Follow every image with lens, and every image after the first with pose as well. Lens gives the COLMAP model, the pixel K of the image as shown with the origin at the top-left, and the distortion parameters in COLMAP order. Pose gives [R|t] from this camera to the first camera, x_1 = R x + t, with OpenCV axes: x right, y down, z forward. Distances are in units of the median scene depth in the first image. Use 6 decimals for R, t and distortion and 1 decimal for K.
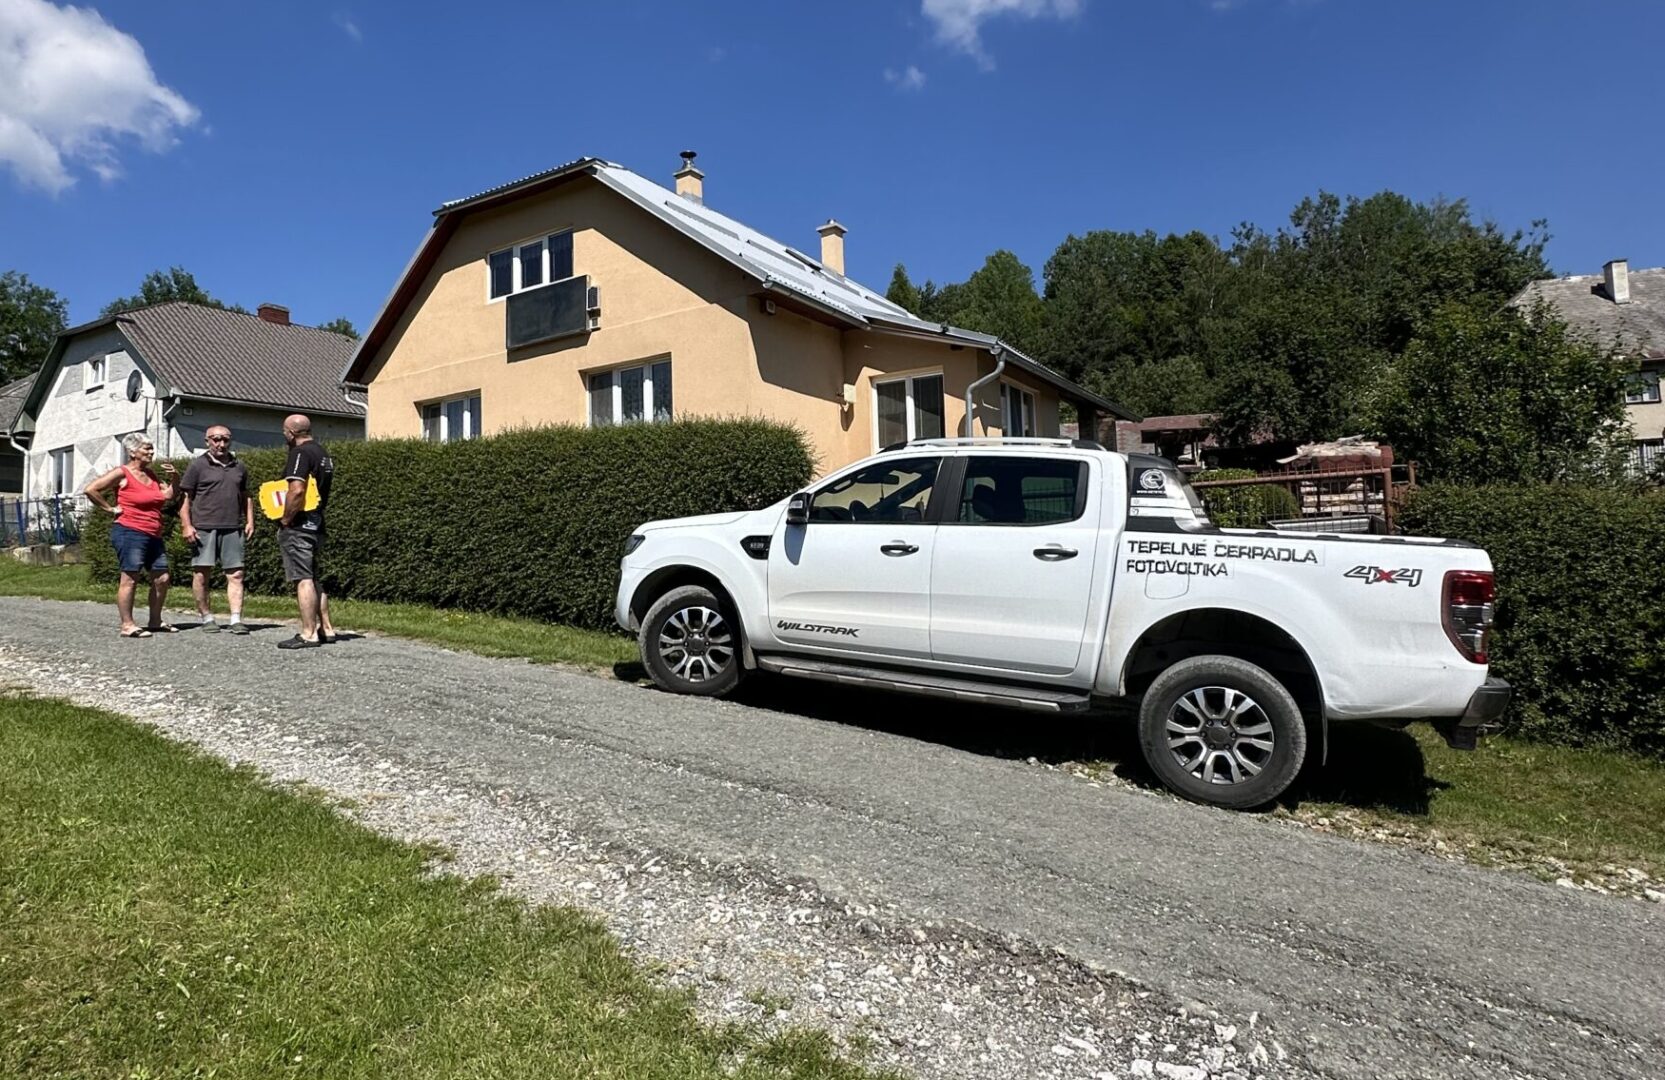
lens RADIAL K [[992.2, 0, 832.4], [0, 992.2, 530.3], [0, 0, 1]] dist [-0.002363, 0.002192]
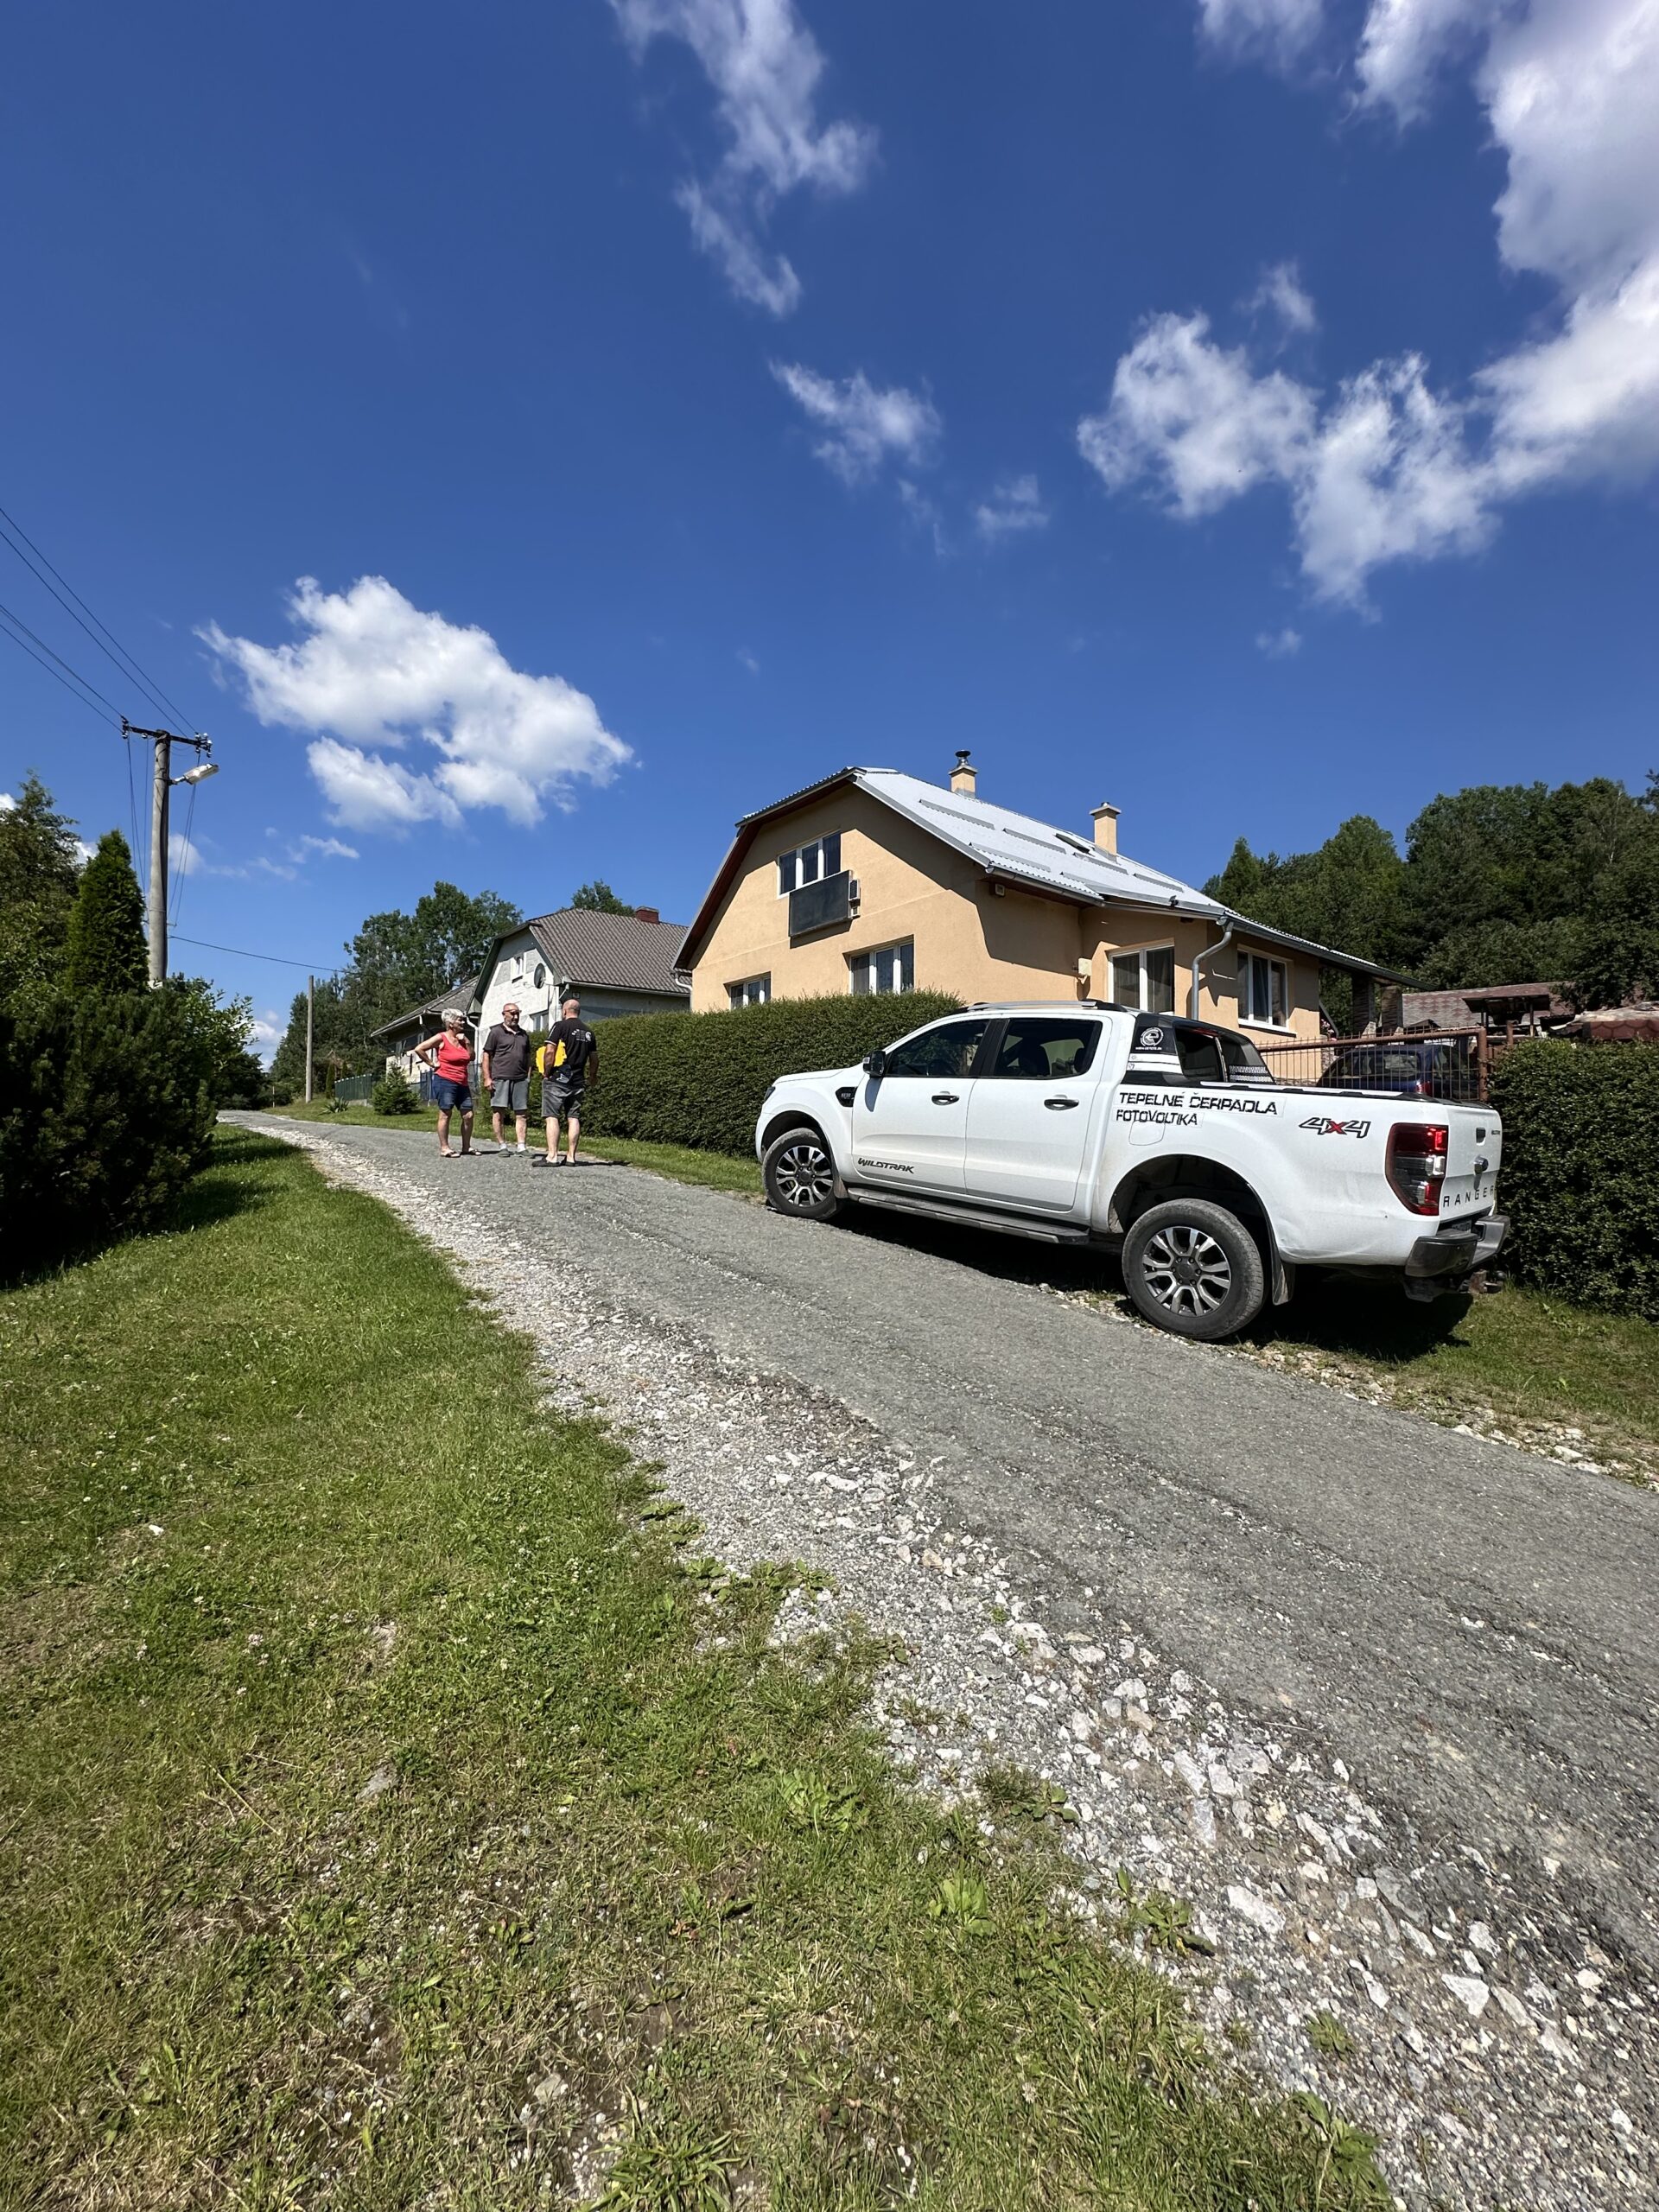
lens RADIAL K [[891.4, 0, 830.0], [0, 891.4, 1123.4], [0, 0, 1]] dist [-0.001262, -0.000157]
pose [[0.954964, 0.025769, -0.295602, 0.257716], [-0.016337, 0.999277, 0.034334, 0.014656], [0.296273, -0.027959, 0.954694, -0.038859]]
